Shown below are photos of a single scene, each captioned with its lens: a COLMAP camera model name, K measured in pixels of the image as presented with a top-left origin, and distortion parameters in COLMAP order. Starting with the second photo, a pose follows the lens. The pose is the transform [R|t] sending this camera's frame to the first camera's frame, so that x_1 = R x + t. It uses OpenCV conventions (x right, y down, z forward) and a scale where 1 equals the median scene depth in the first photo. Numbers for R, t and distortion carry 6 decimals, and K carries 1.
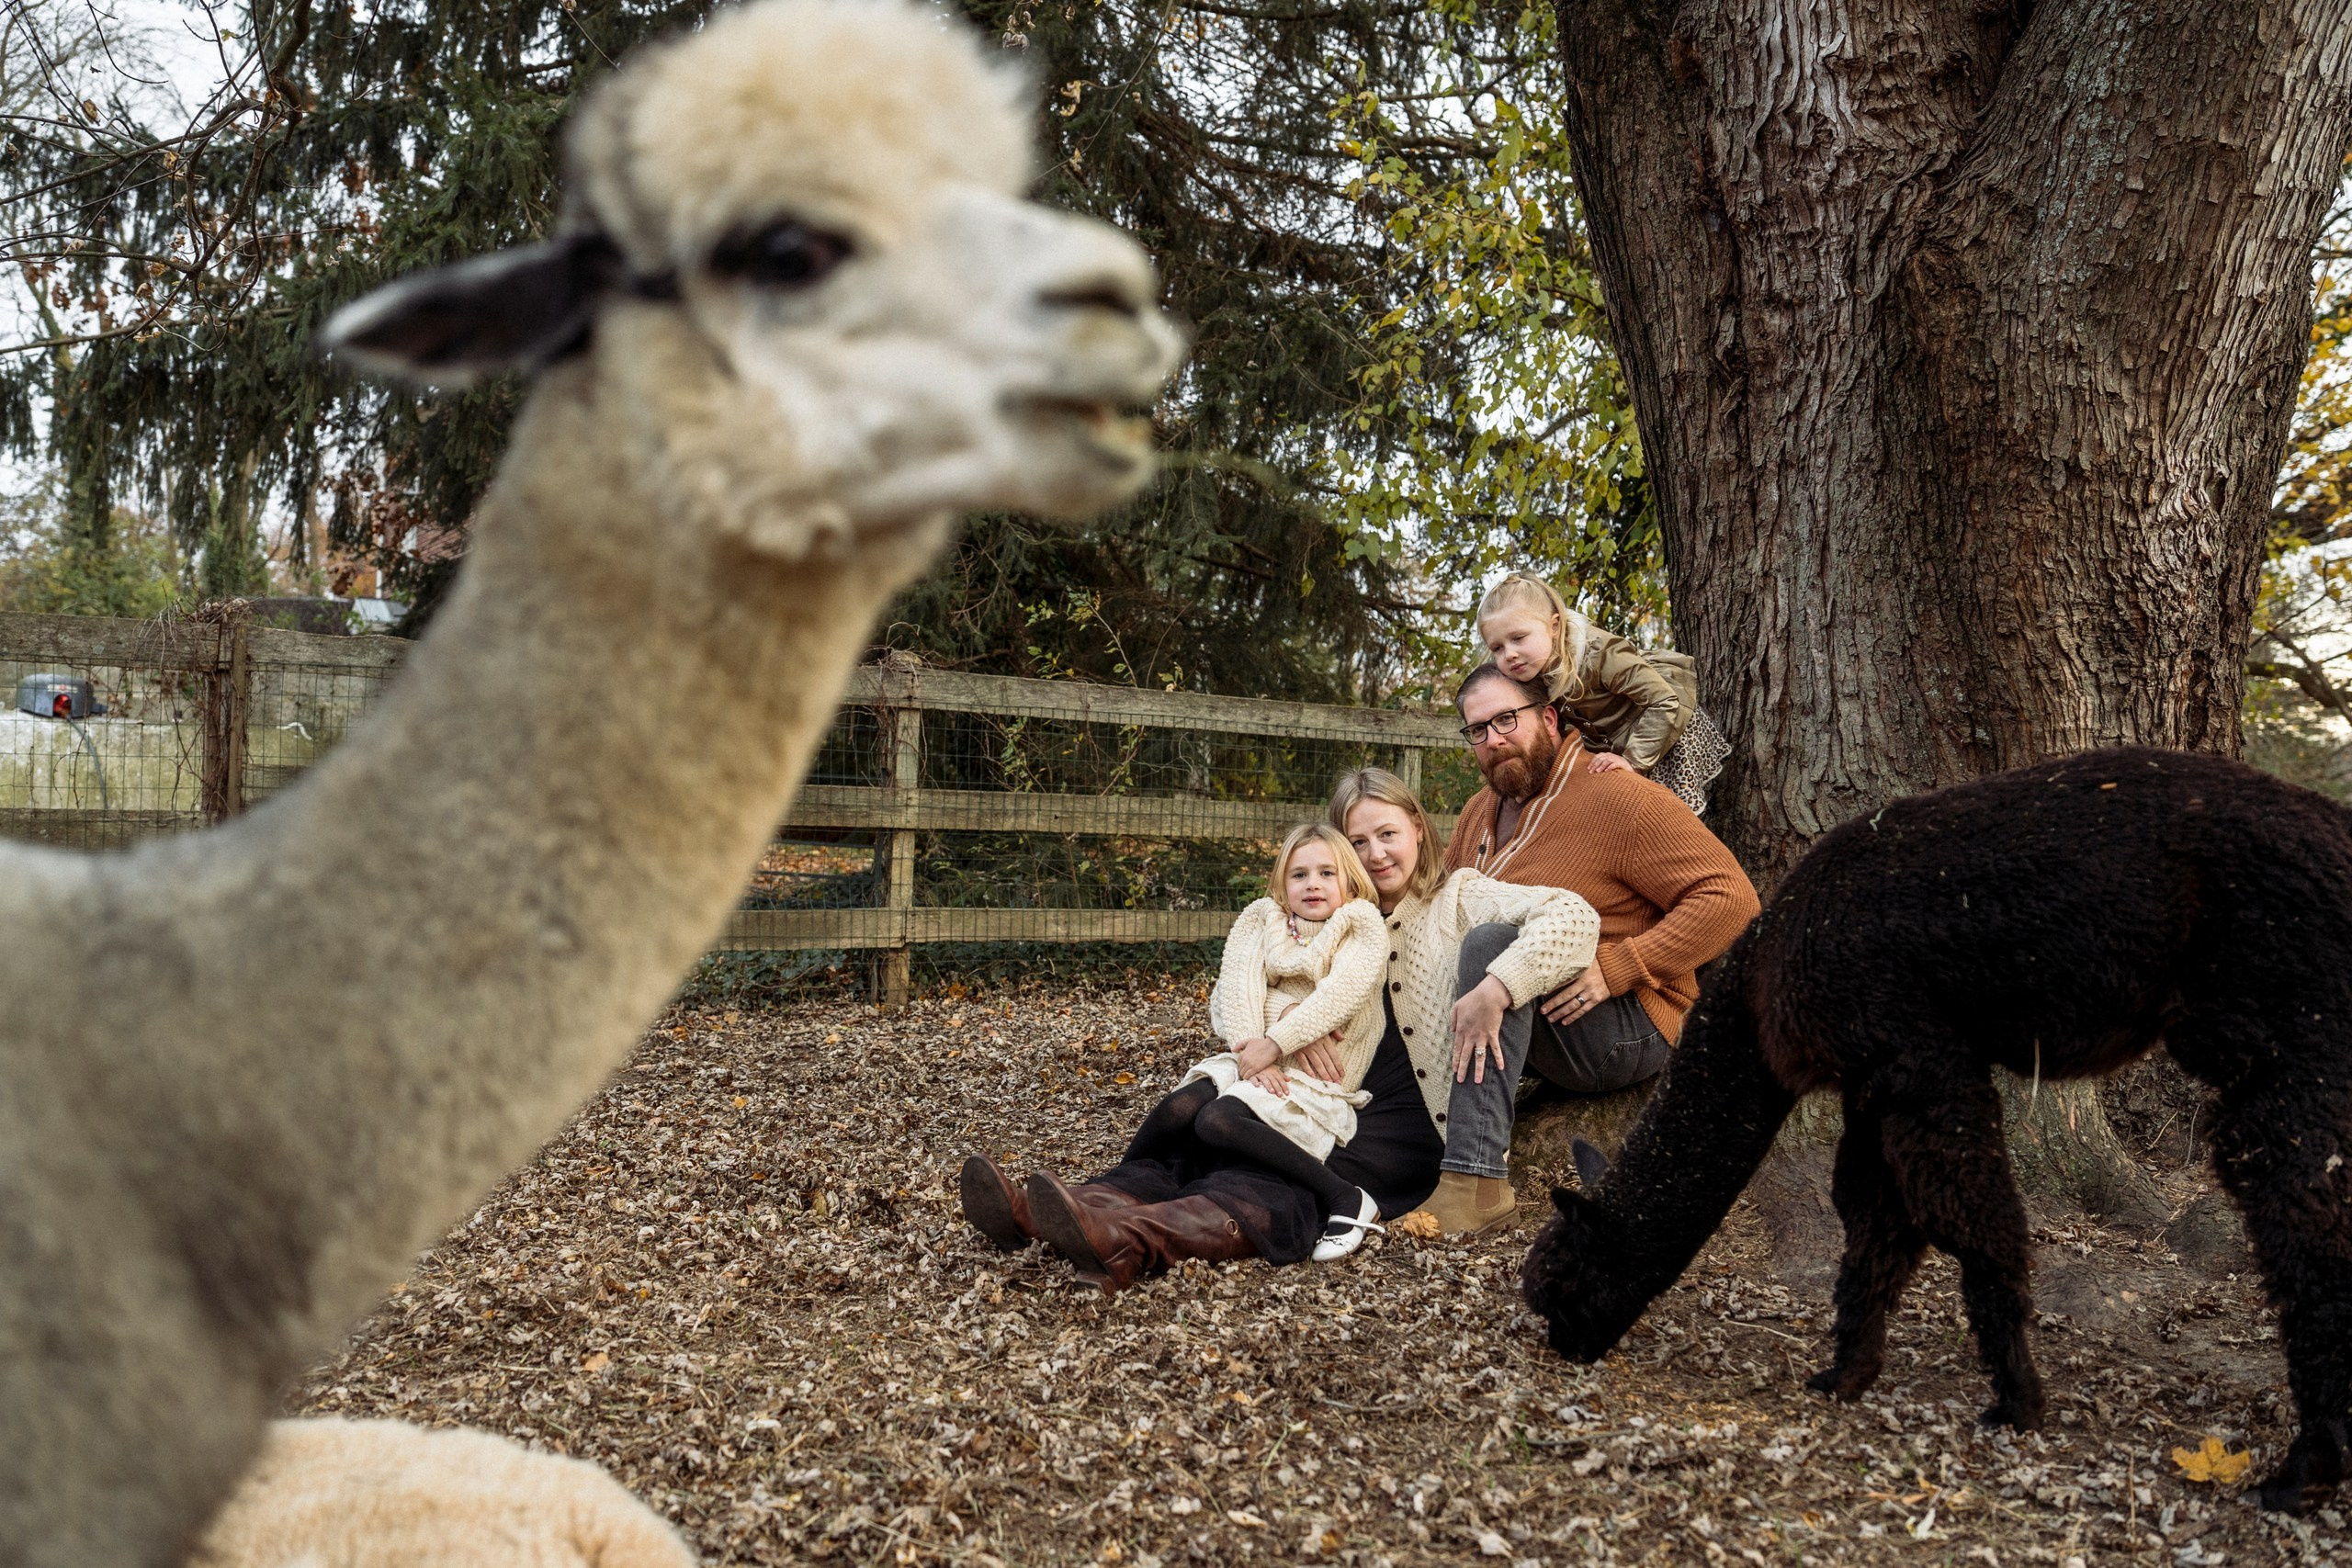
lens RADIAL K [[1900.5, 0, 1180.3], [0, 1900.5, 777.5], [0, 0, 1]] dist [-0.056308, 0.003937]
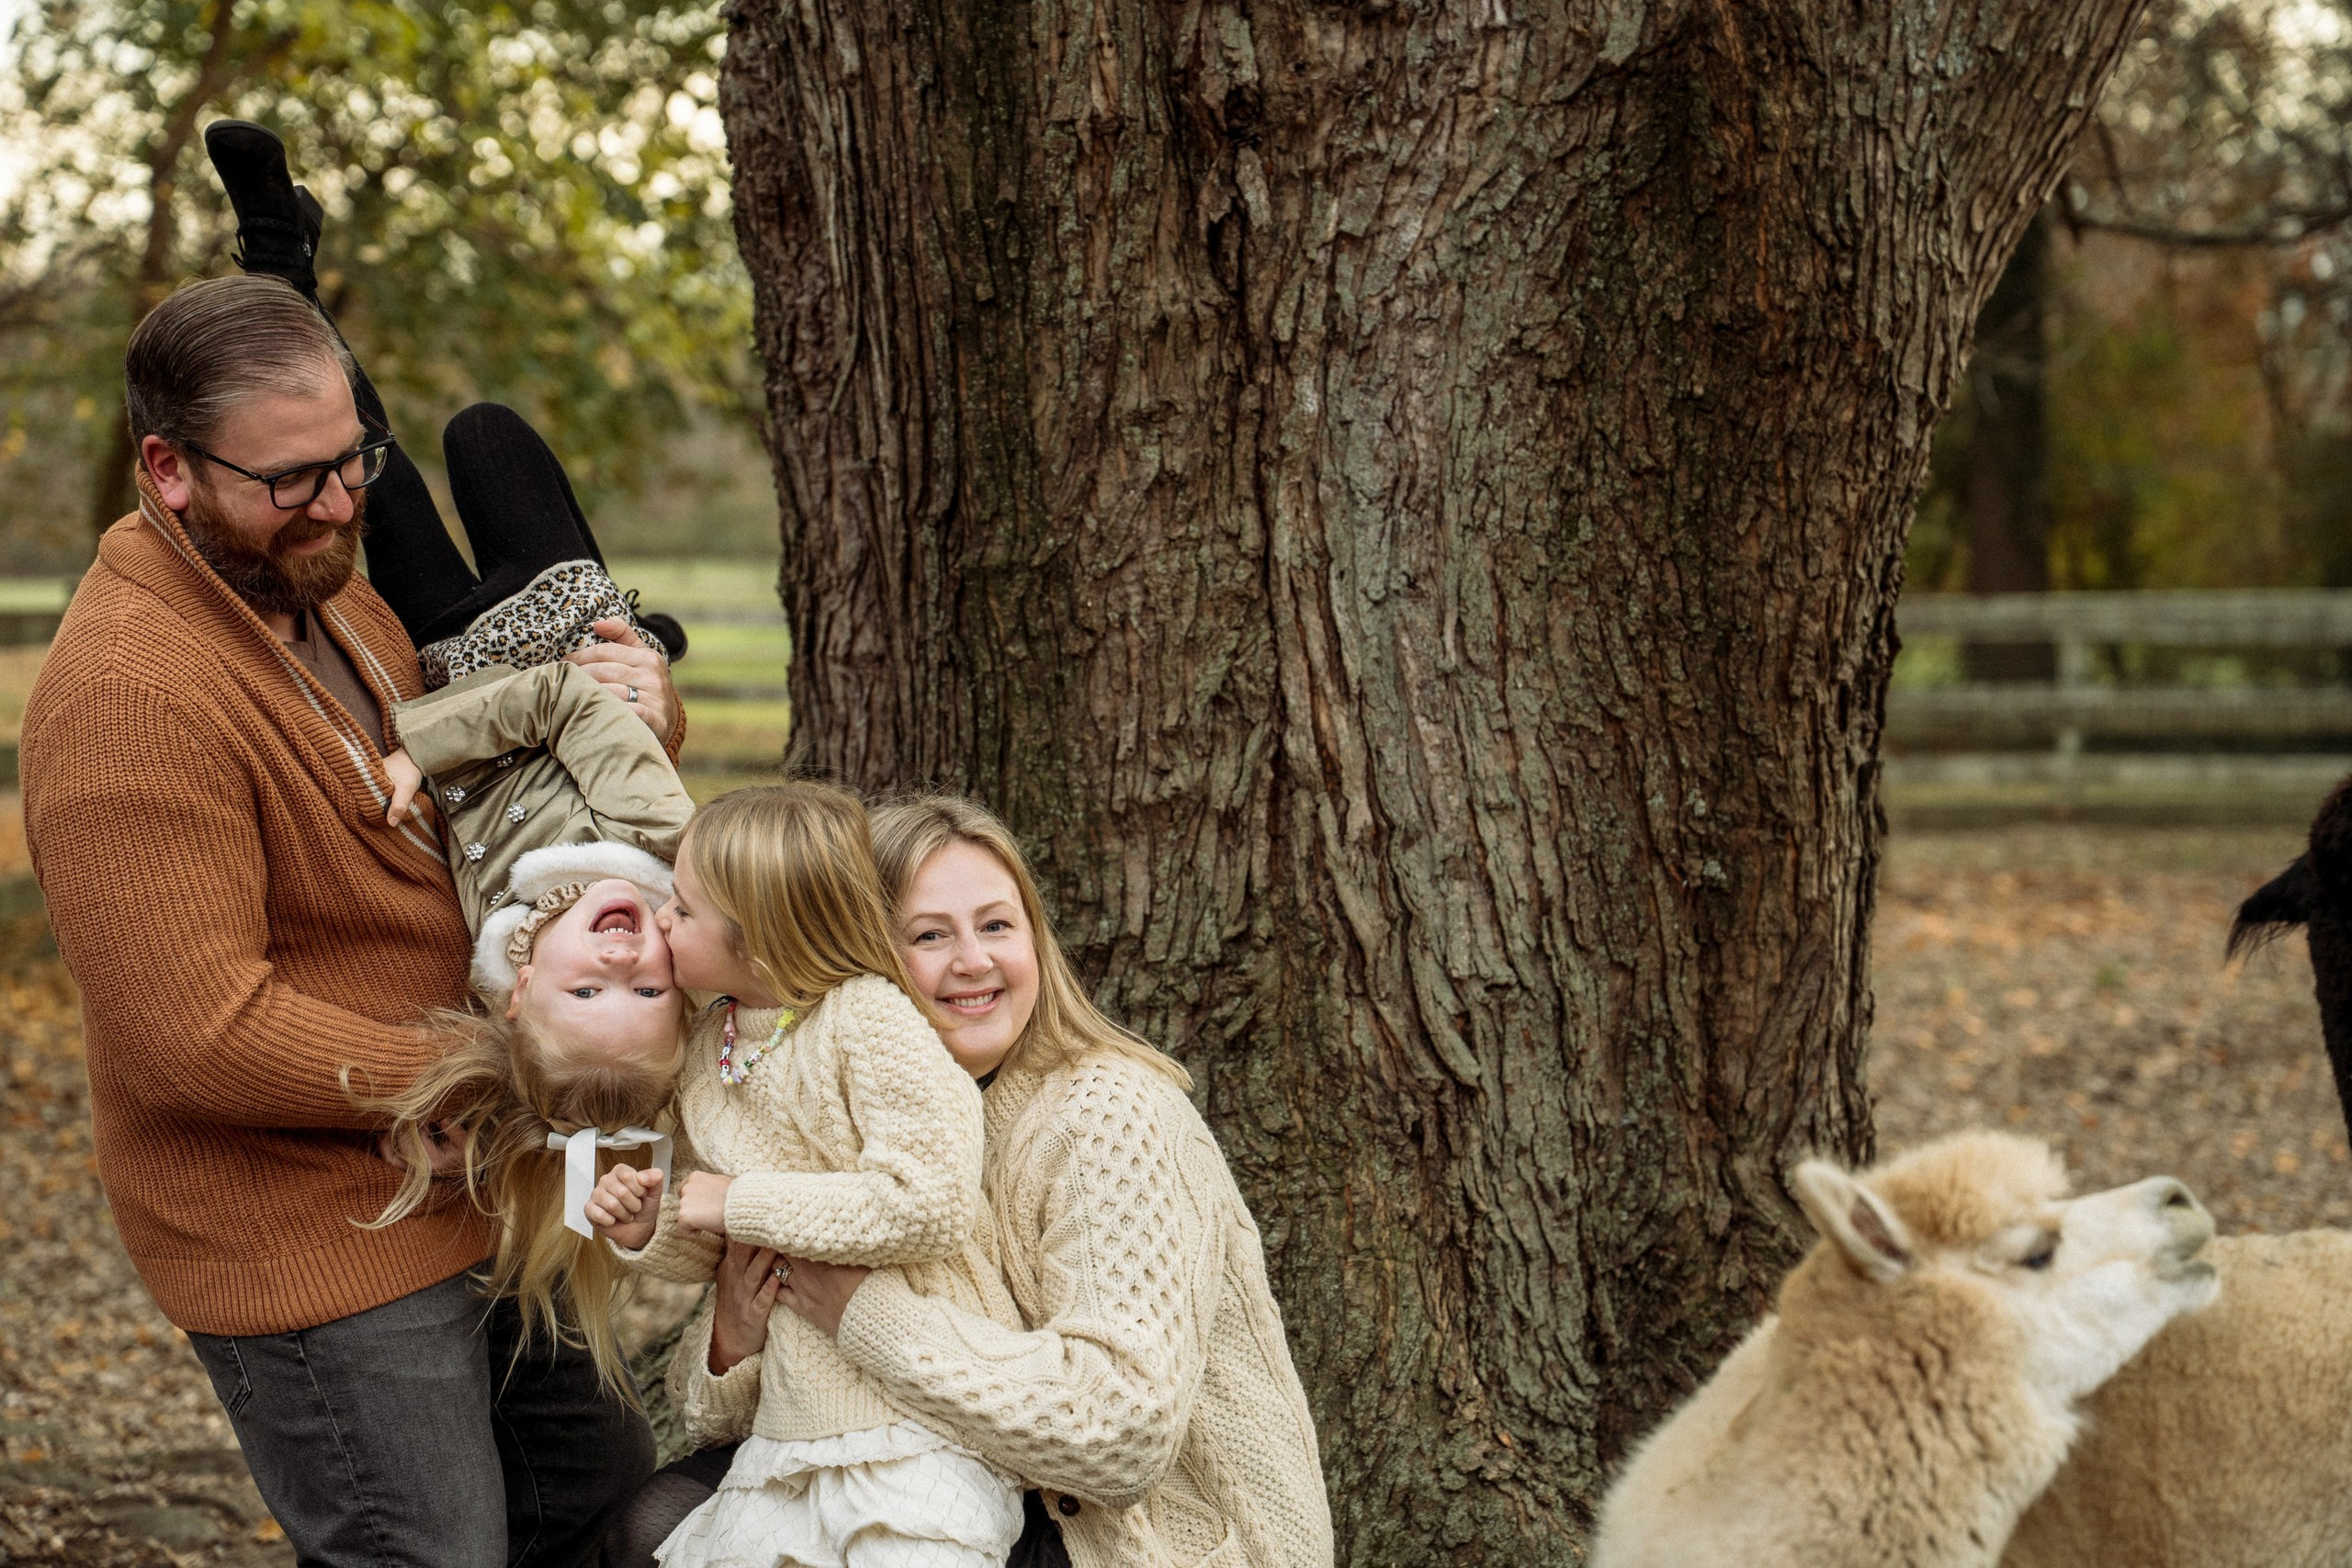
lens RADIAL K [[4591.4, 0, 1177.0], [0, 4591.4, 777.7], [0, 0, 1]] dist [0.582102, 0.000000]
pose [[0.486236, -0.093375, 0.868824, -0.859104], [0.015577, 0.995043, 0.098222, -0.192436], [-0.873688, -0.034226, 0.485280, 0.495800]]
